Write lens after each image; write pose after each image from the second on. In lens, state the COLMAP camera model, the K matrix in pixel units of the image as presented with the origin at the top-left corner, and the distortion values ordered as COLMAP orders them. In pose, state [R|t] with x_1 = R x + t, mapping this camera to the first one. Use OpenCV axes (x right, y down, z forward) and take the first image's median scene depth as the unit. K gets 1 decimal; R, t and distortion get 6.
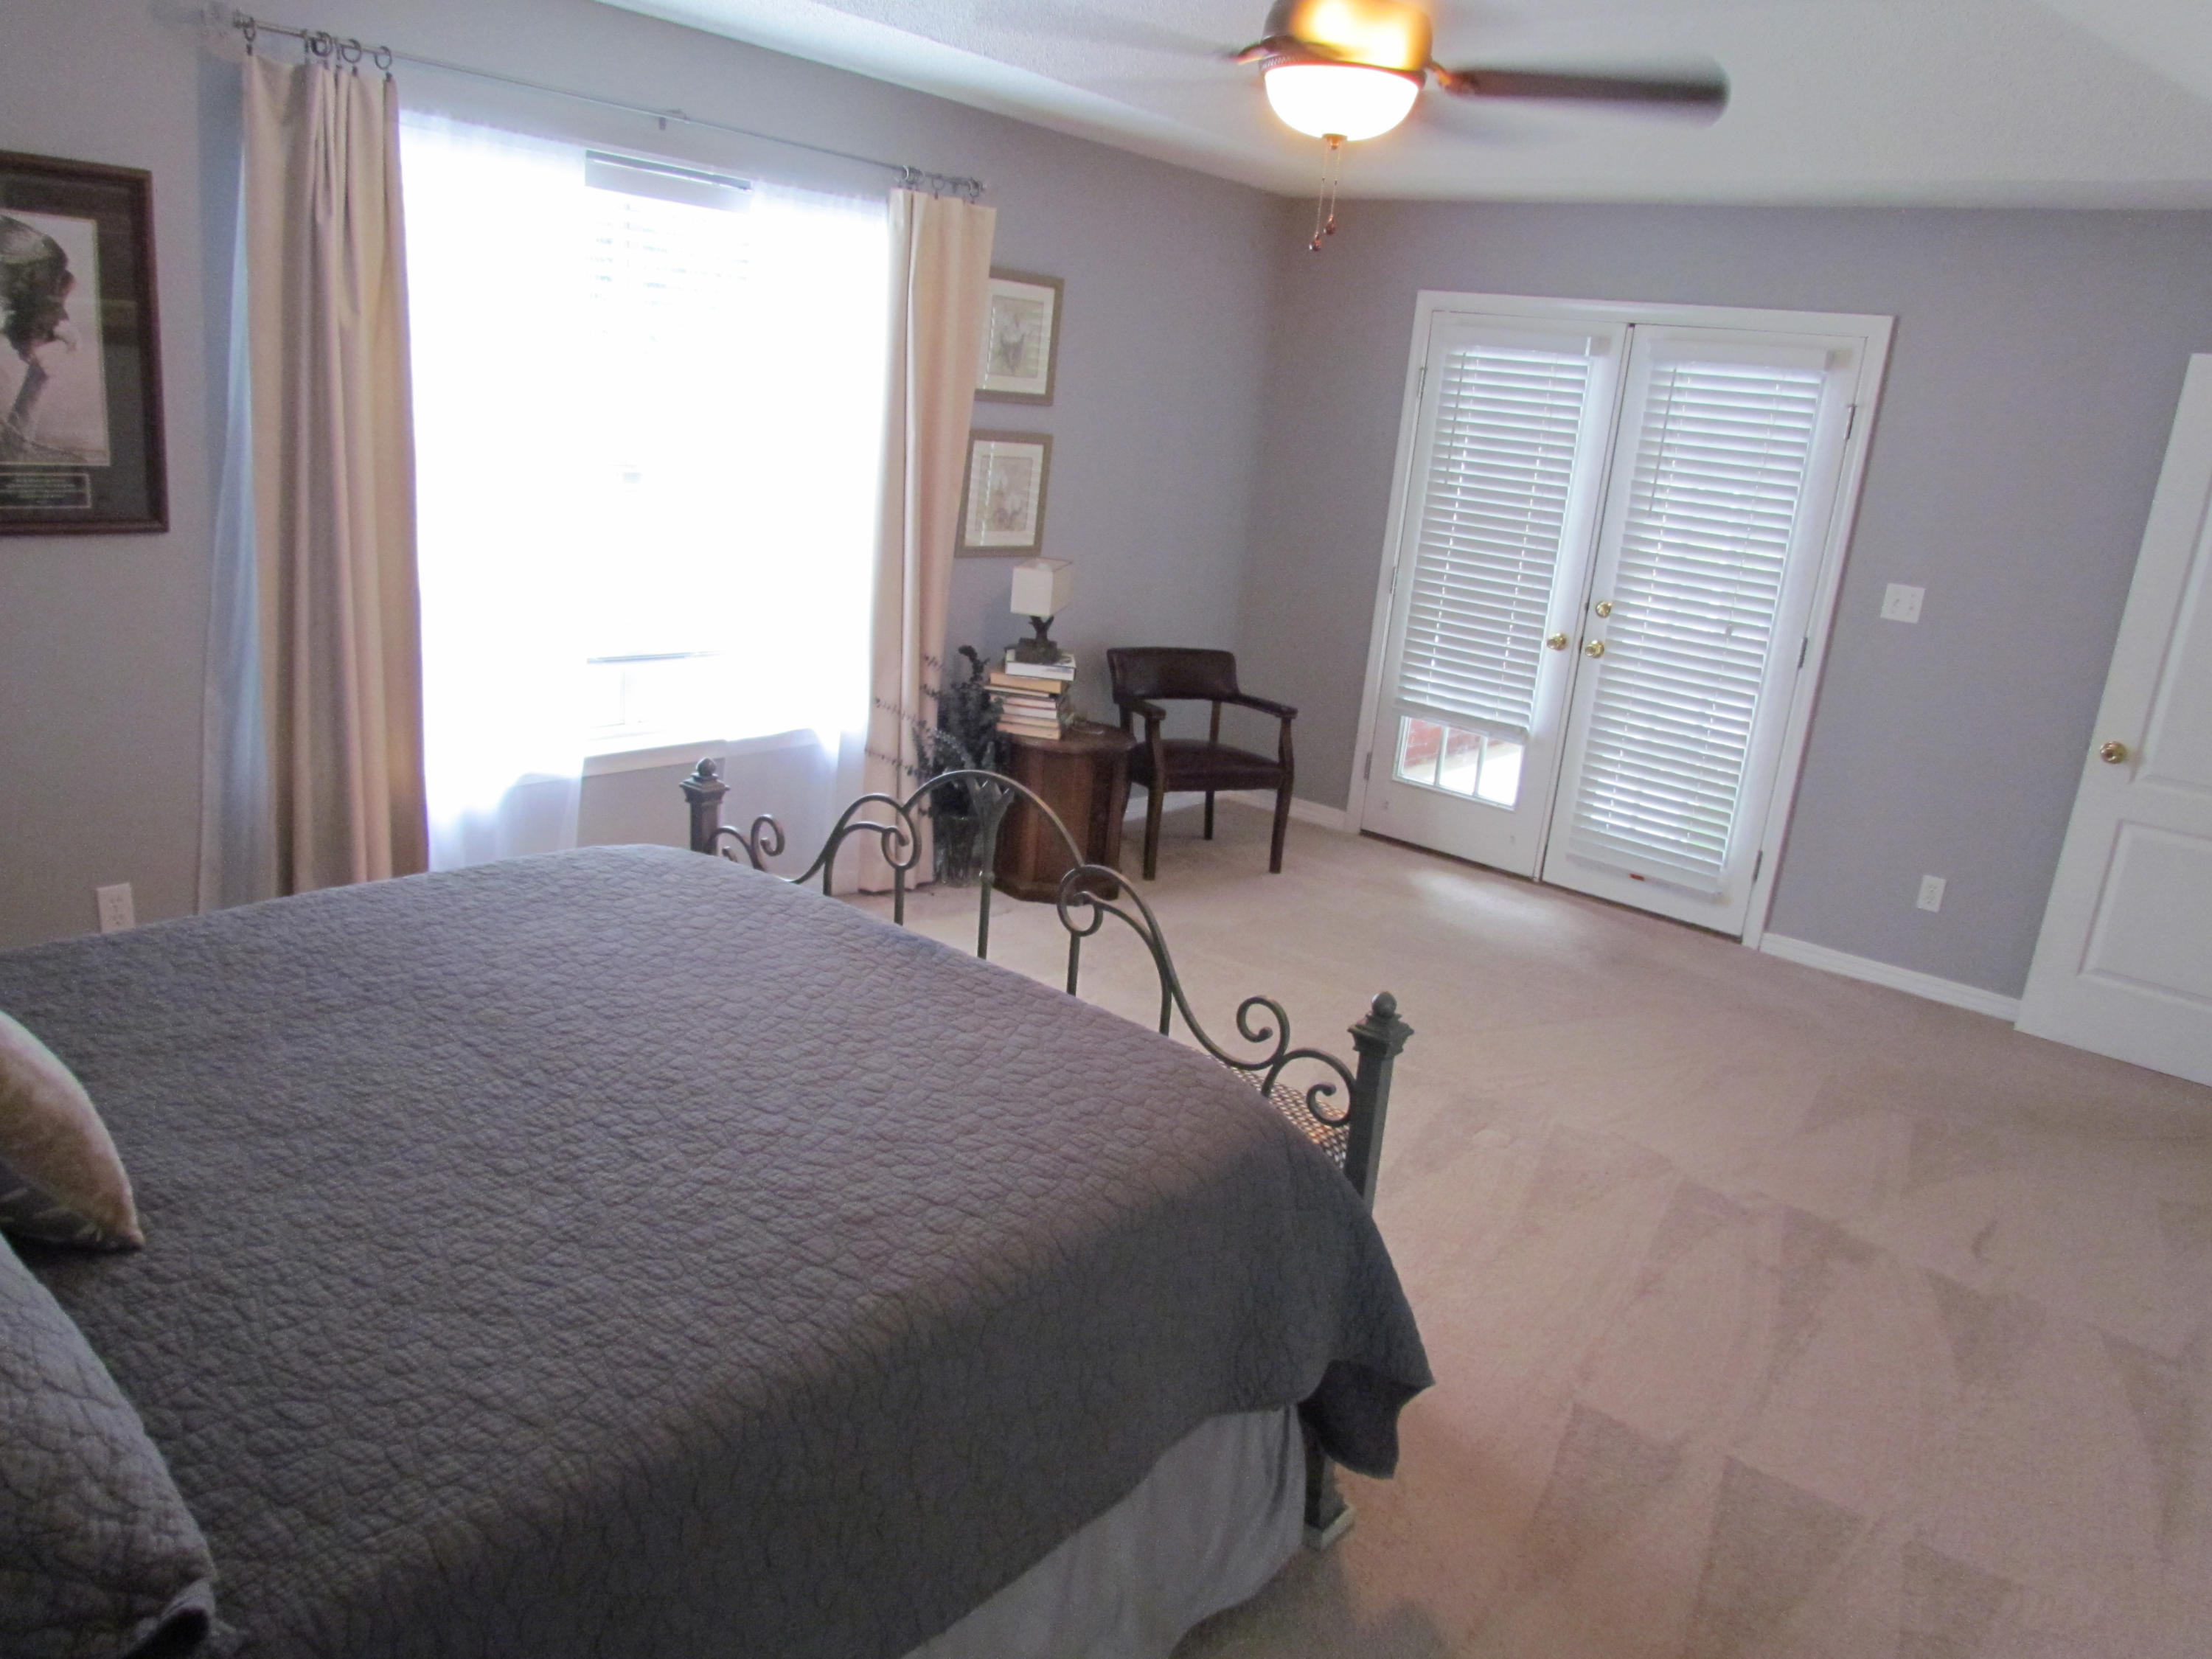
lens RADIAL K [[1593.4, 0, 1106.0], [0, 1593.4, 829.5], [0, 0, 1]] dist [0.004291, 0.004257]
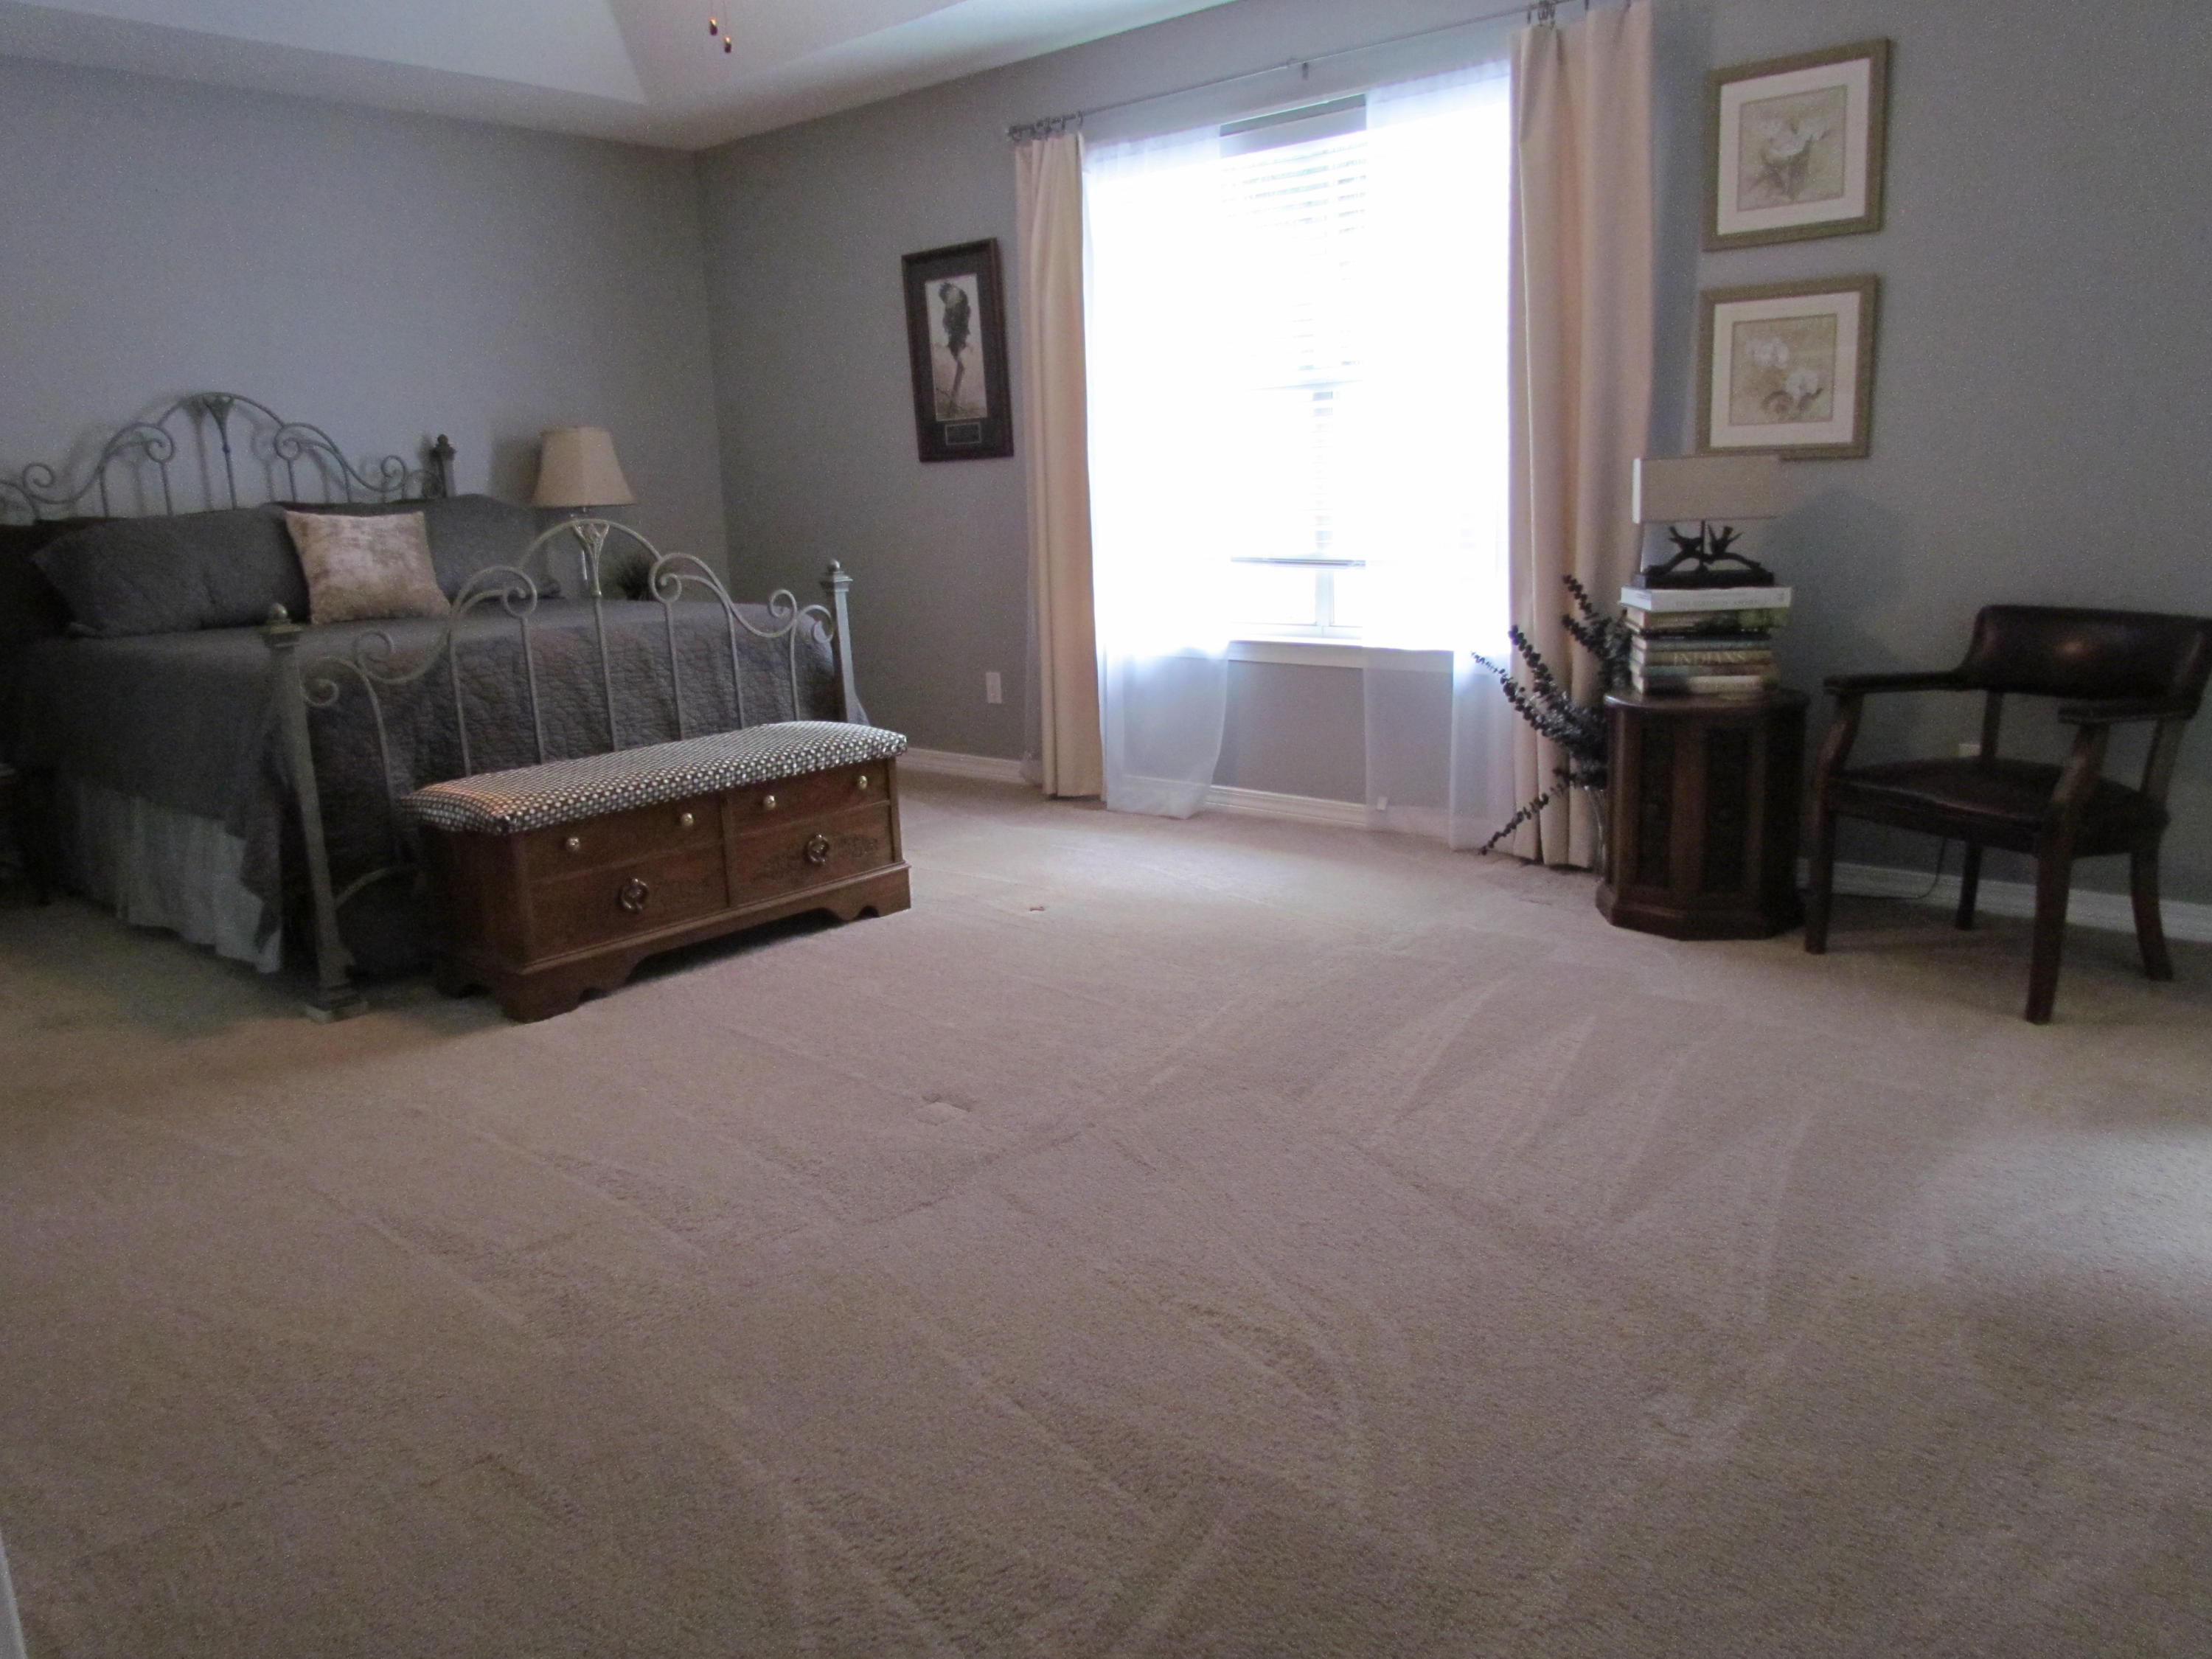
lens RADIAL K [[1568.4, 0, 1106.0], [0, 1568.4, 829.5], [0, 0, 1]] dist [-0.069993, 0.001816]
pose [[-0.030452, 0.139498, -0.989754, 0.664669], [-0.221885, 0.964563, 0.142775, -0.044474], [0.974597, 0.223960, 0.001580, 0.764296]]
